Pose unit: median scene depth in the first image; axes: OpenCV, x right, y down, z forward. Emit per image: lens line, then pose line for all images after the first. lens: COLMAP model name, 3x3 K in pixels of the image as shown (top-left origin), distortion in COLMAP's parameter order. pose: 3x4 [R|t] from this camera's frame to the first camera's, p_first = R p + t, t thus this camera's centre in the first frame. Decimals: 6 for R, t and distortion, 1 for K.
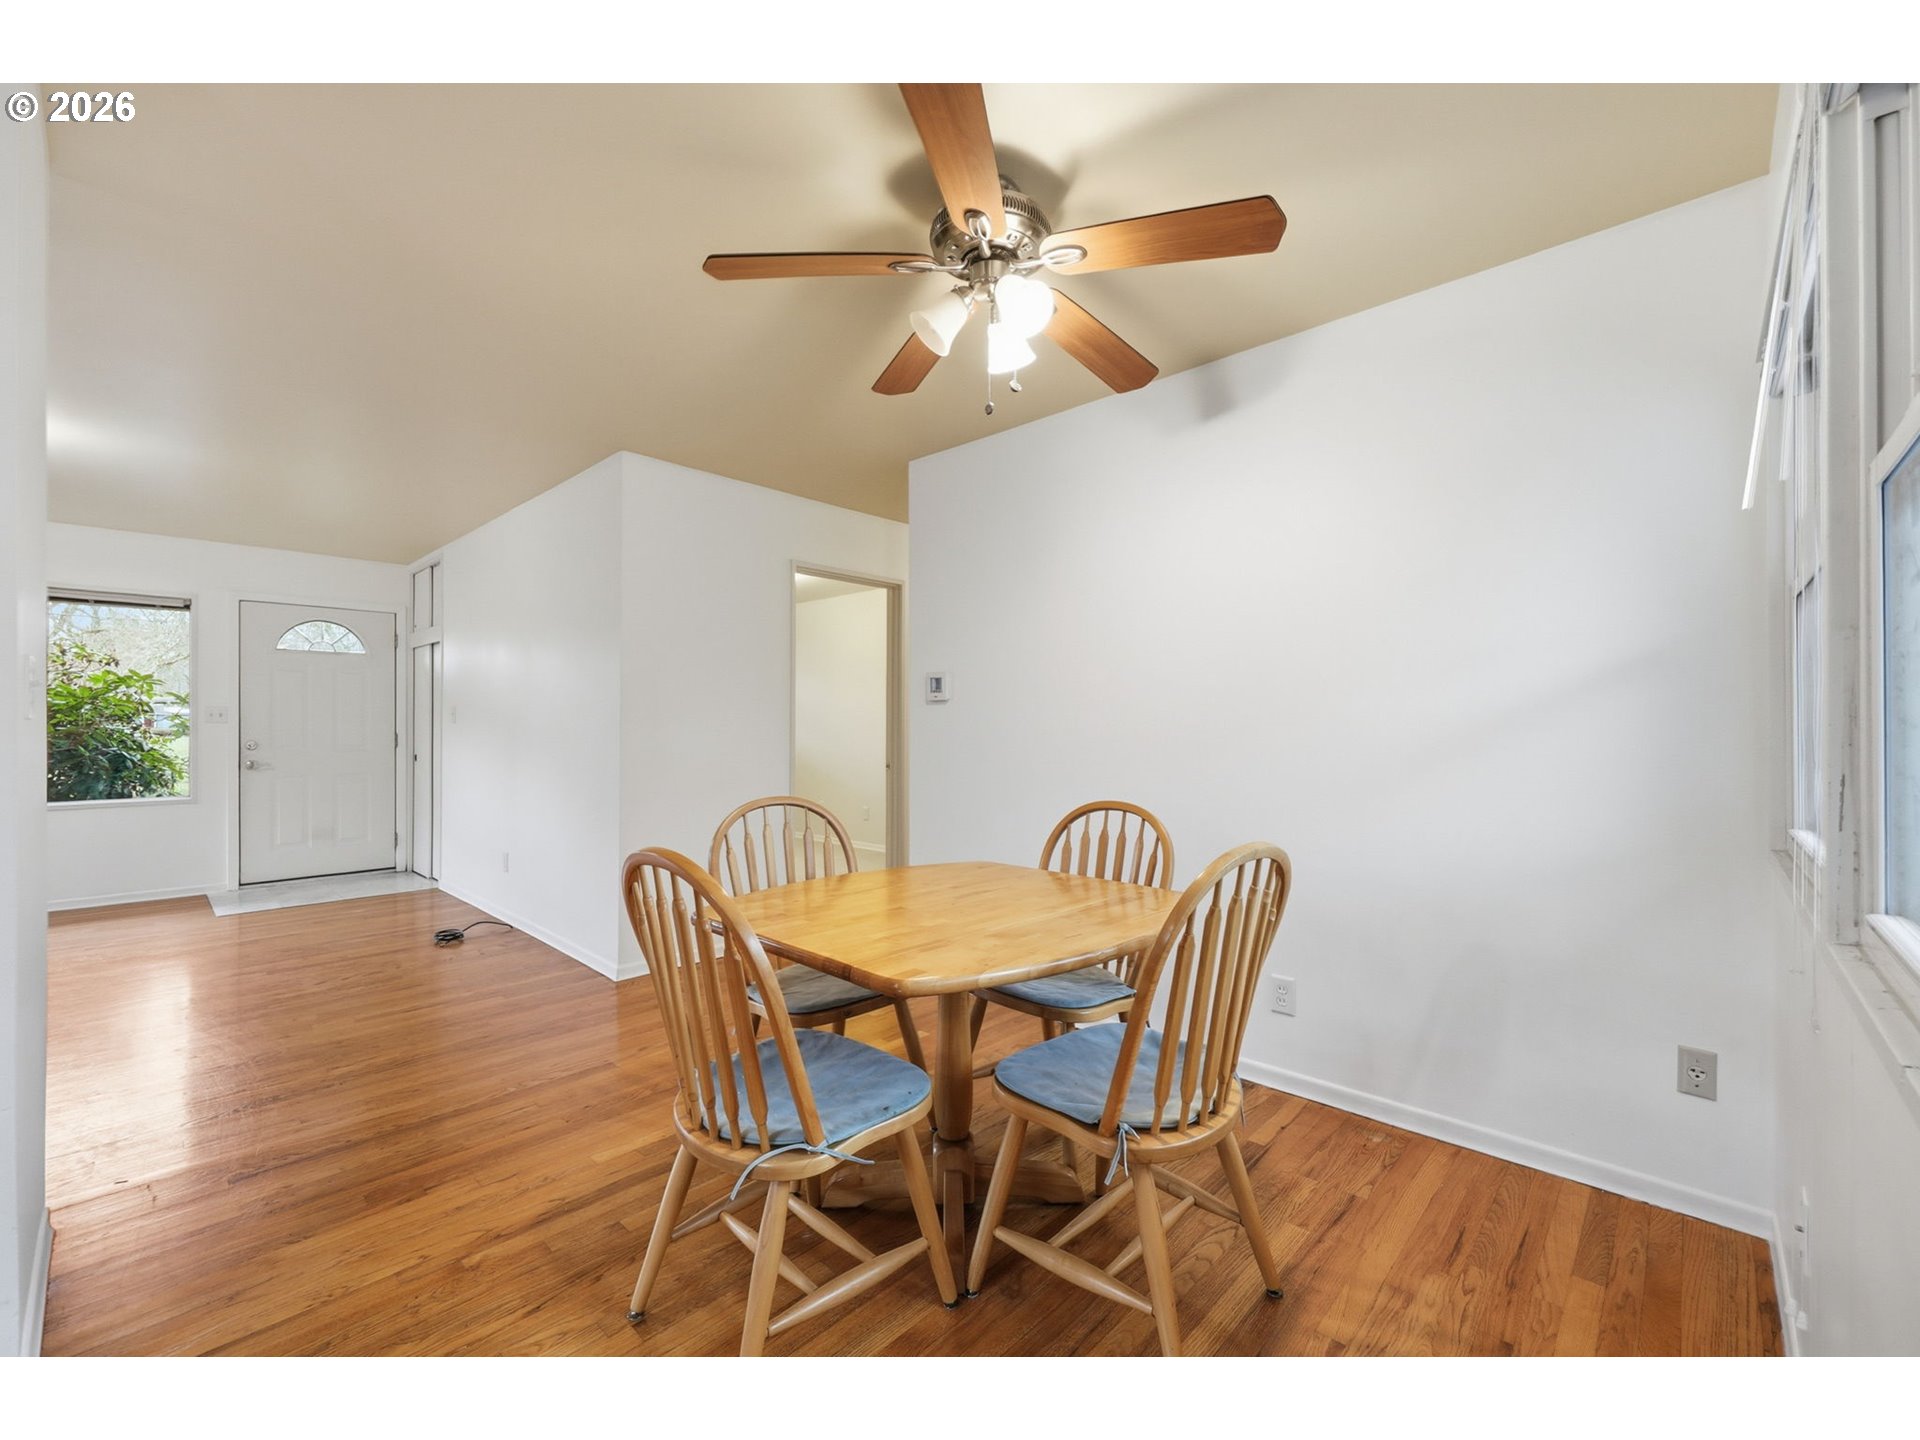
lens RADIAL K [[780.6, 0, 960.3], [0, 780.6, 724.0], [0, 0, 1]] dist [-0.001132, 0.000029]
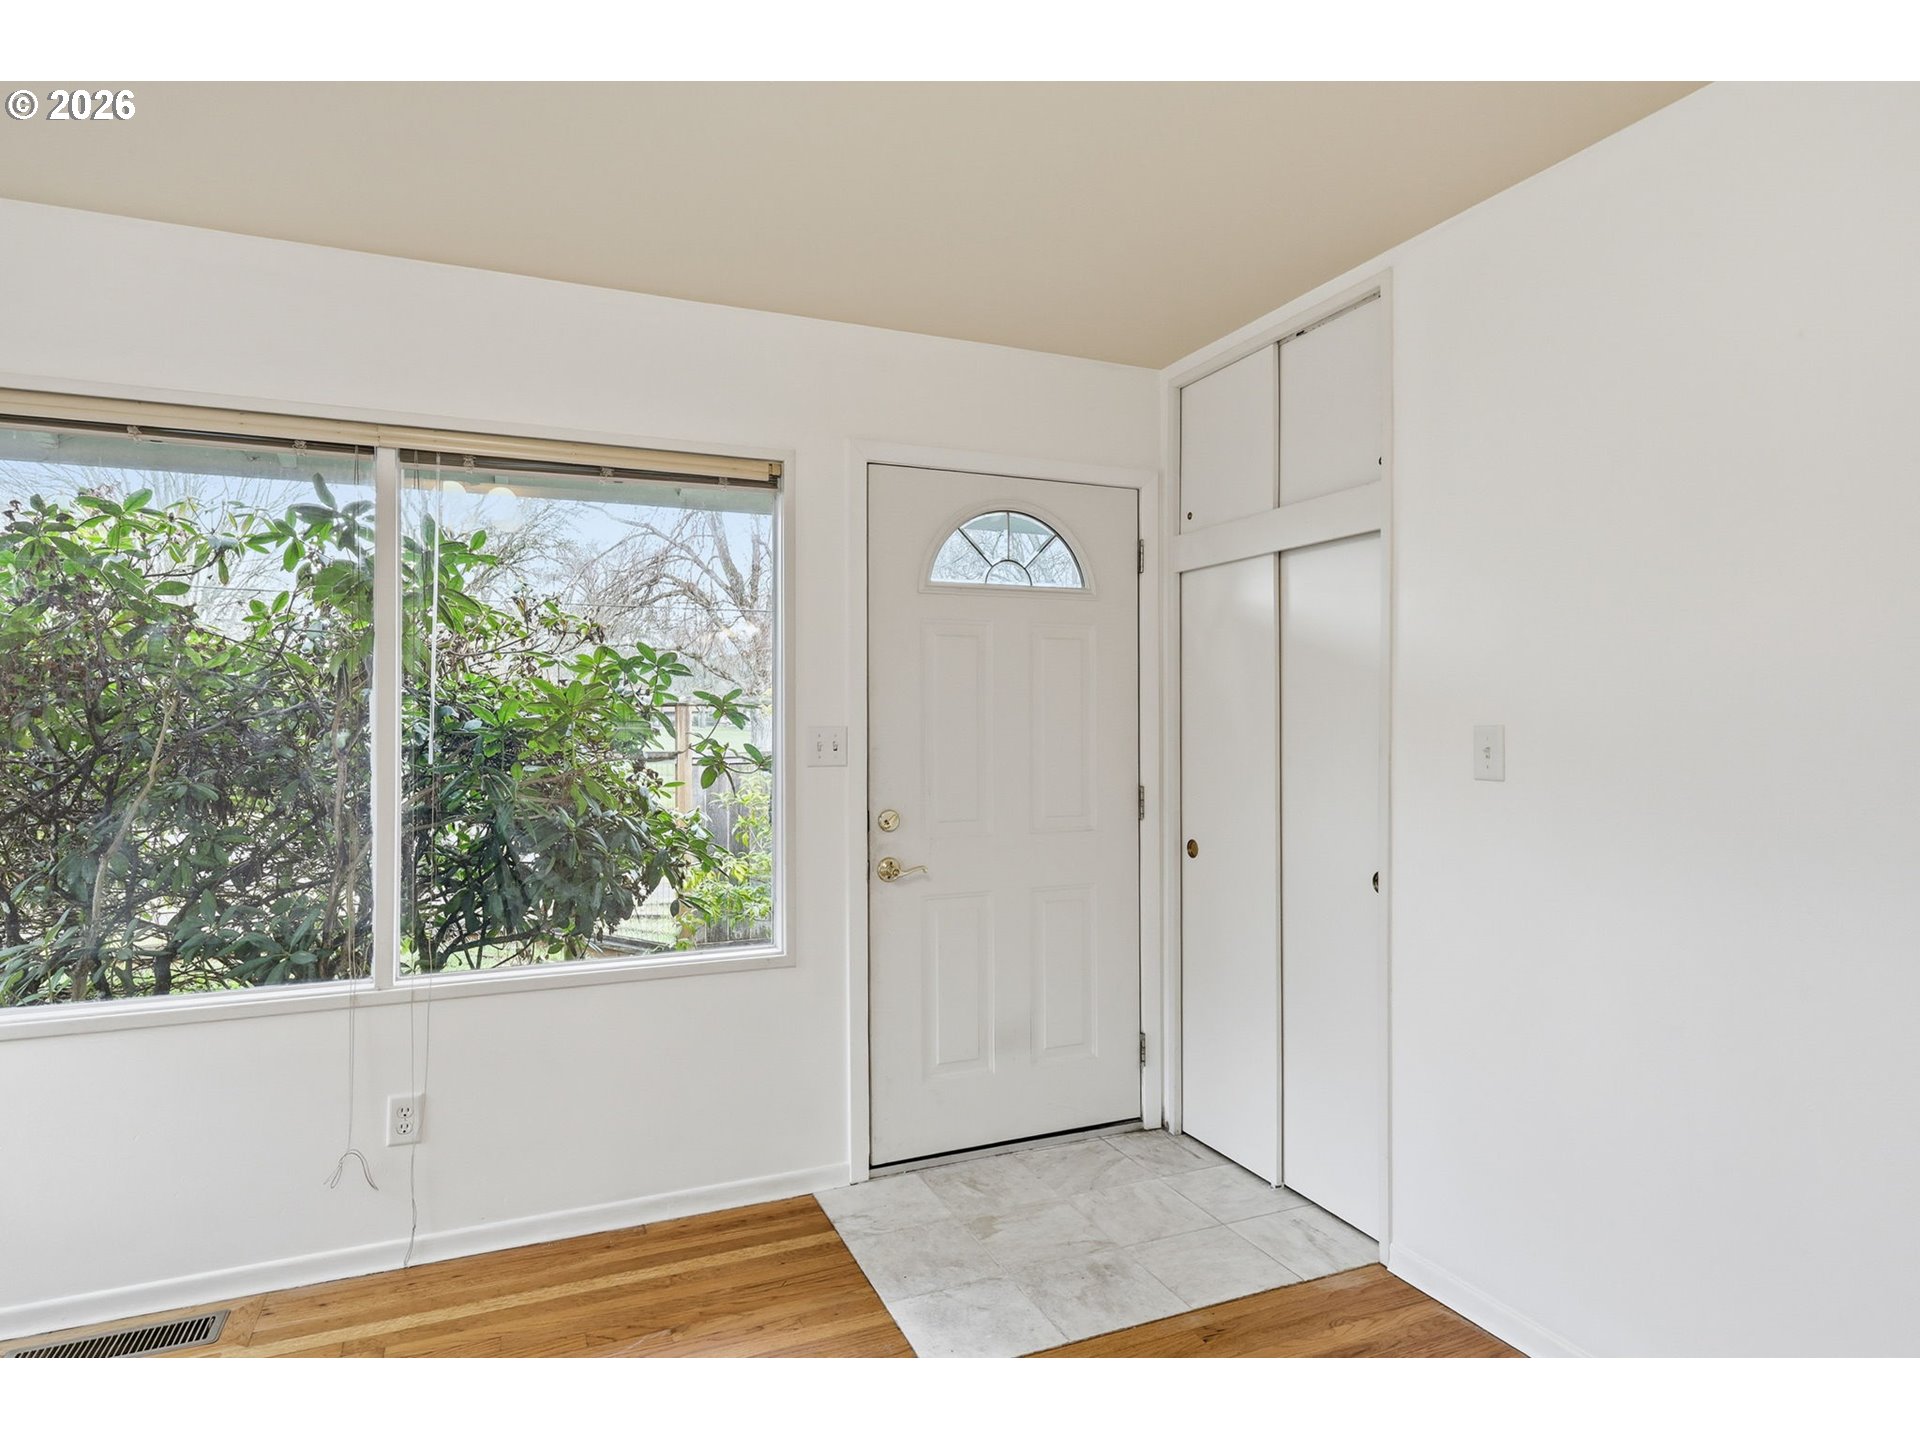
lens RADIAL K [[1080.4, 0, 976.9], [0, 1080.4, 707.7], [0, 0, 1]] dist [-0.016790, -0.000114]
pose [[0.918481, -0.008072, -0.395383, -0.622896], [0.002337, 0.999885, -0.014983, -0.021205], [0.395458, 0.012838, 0.918394, 0.485935]]
